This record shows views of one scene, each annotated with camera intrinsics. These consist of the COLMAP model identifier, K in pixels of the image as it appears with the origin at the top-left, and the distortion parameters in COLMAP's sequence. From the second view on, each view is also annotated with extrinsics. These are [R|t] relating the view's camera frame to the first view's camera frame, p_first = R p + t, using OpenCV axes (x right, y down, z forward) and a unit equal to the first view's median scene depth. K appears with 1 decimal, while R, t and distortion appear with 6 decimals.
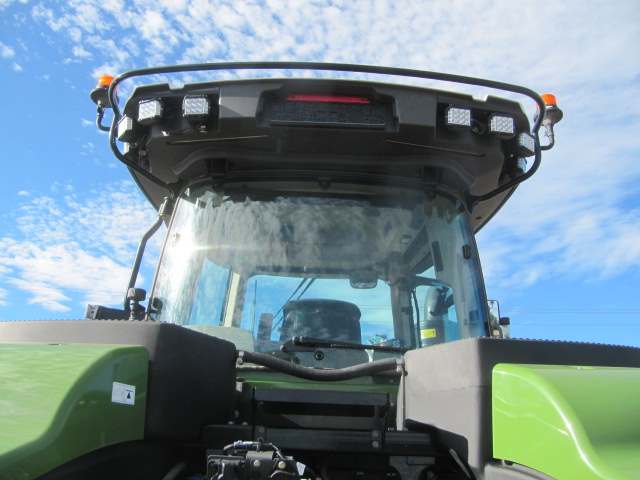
lens RADIAL K [[531.0, 0, 321.7], [0, 531.0, 242.0], [0, 0, 1]] dist [-0.054938, 0.013607]
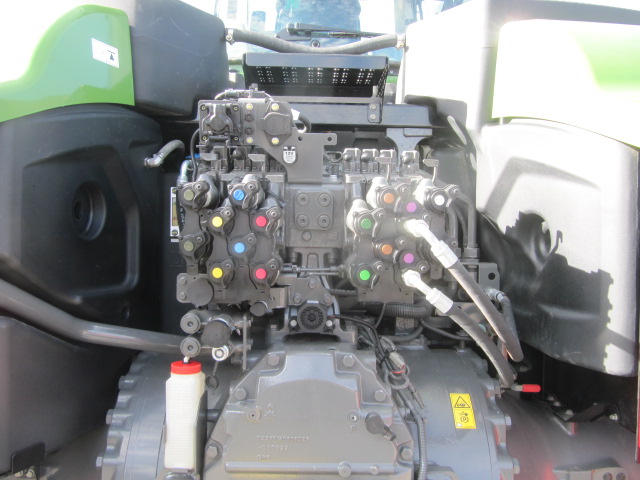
lens RADIAL K [[531.0, 0, 321.7], [0, 531.0, 242.0], [0, 0, 1]] dist [-0.054938, 0.013607]
pose [[0.999875, -0.014591, -0.006034, 0.008410], [0.015767, 0.902534, 0.430329, 0.153083], [-0.000833, -0.430371, 0.902652, 0.006630]]
